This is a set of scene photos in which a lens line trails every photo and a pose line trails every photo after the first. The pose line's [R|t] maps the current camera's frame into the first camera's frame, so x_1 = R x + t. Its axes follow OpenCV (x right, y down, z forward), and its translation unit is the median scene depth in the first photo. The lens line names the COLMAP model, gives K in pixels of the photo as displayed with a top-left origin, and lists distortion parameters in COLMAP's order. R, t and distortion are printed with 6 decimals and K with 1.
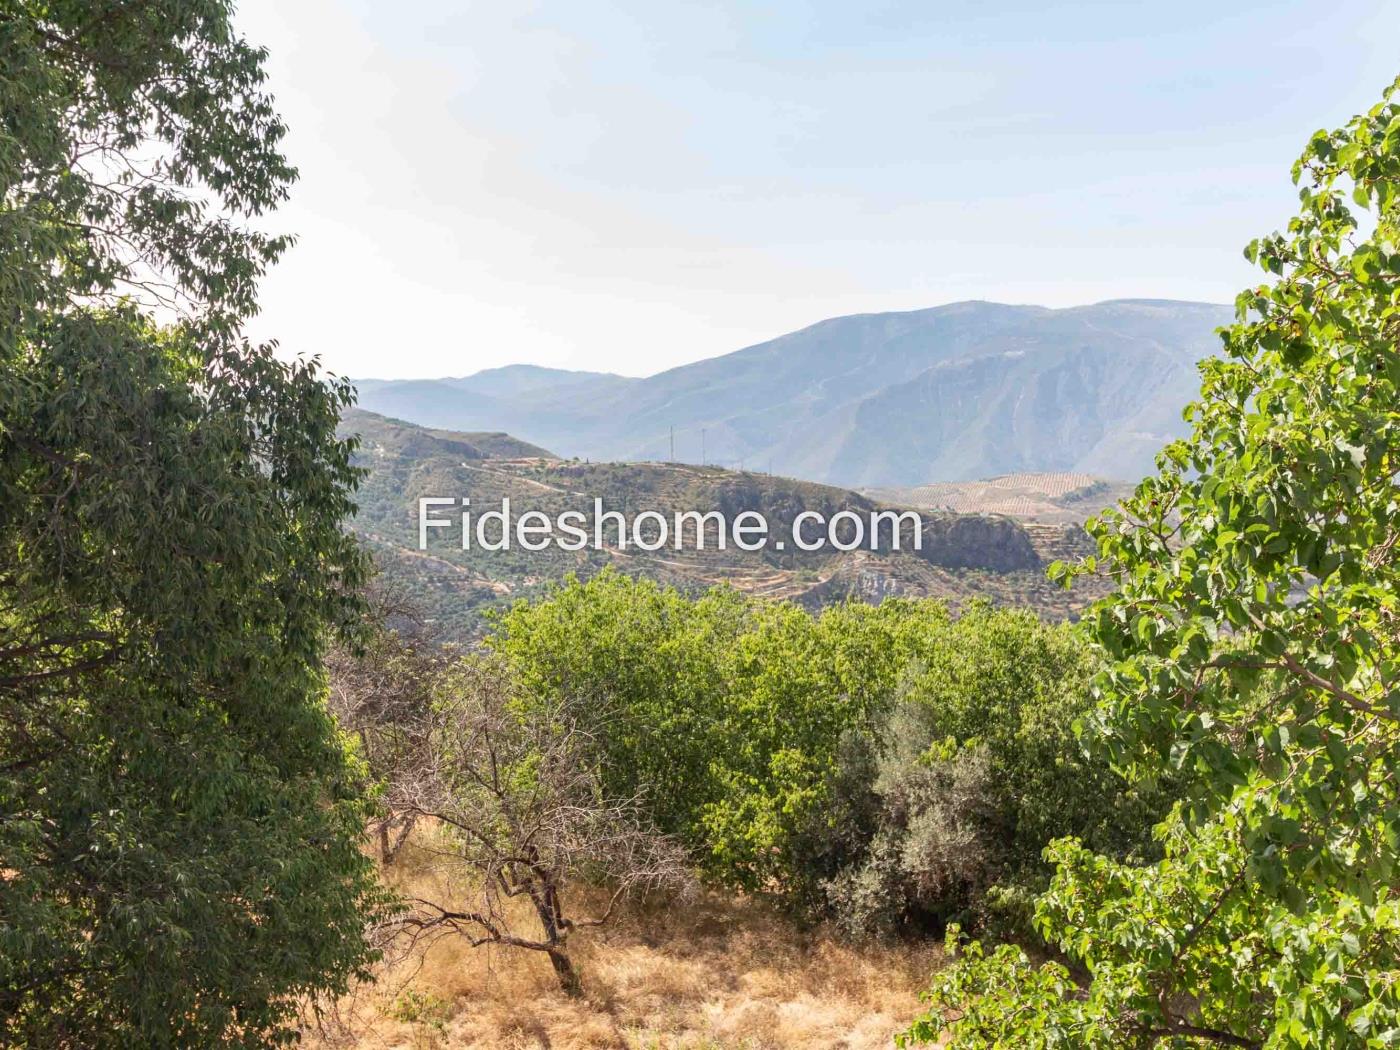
lens RADIAL K [[686.3, 0, 700.0], [0, 686.3, 525.0], [0, 0, 1]] dist [-0.000928, -0.000224]
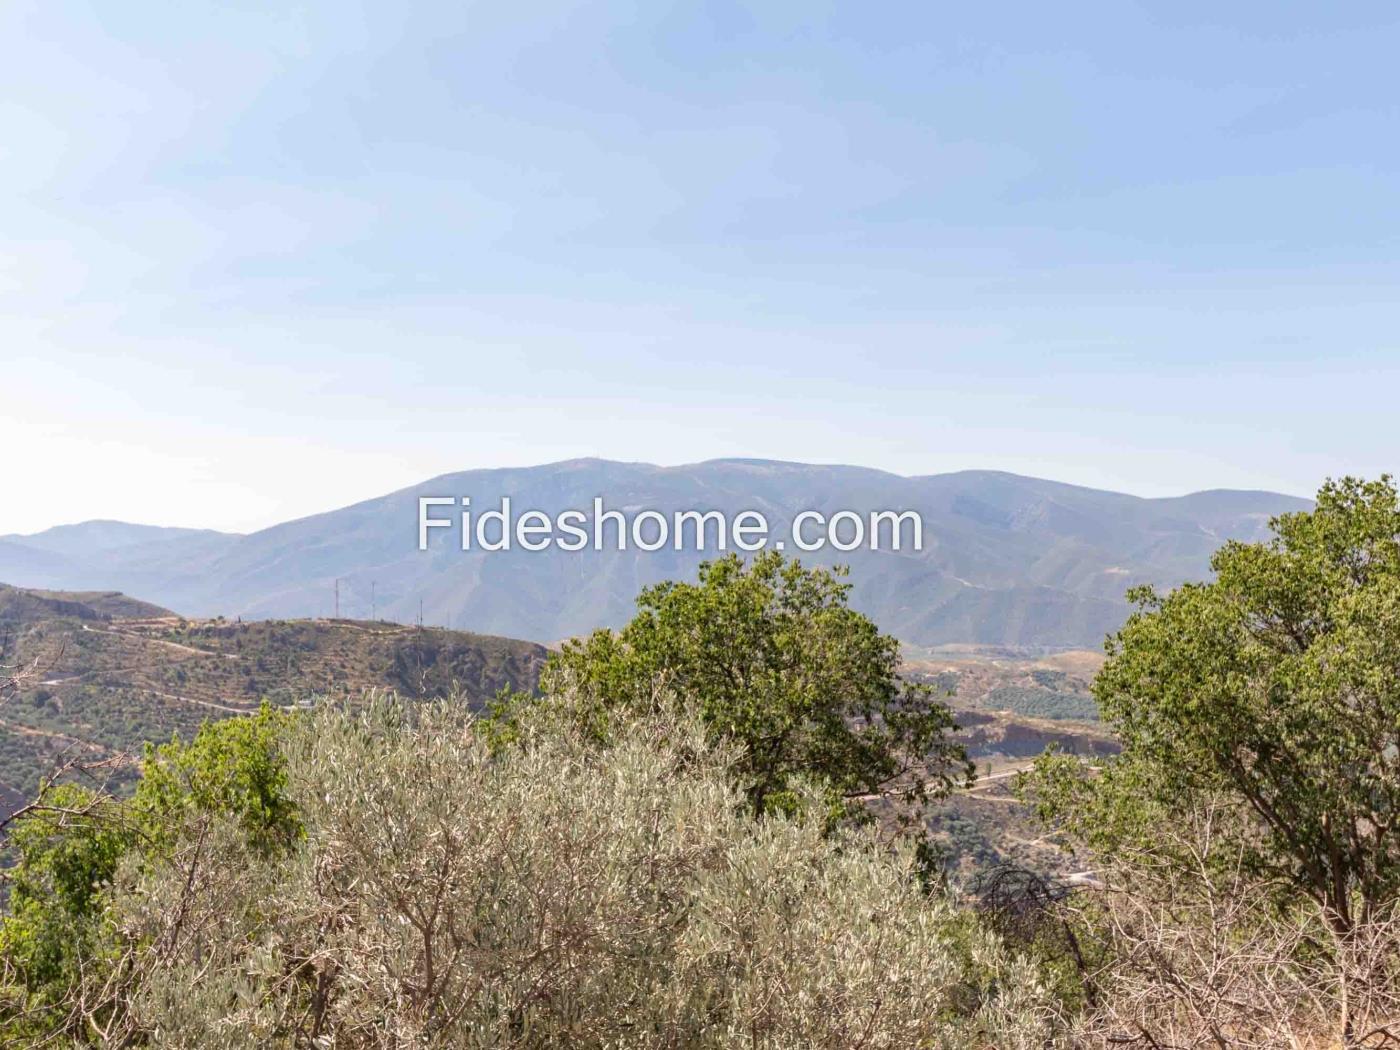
lens RADIAL K [[686.3, 0, 700.0], [0, 686.3, 525.0], [0, 0, 1]] dist [-0.000928, -0.000224]
pose [[0.988388, -0.005864, 0.151838, 0.383239], [0.035884, 0.980000, -0.195735, -0.019385], [-0.147654, 0.198911, 0.968831, -0.003974]]
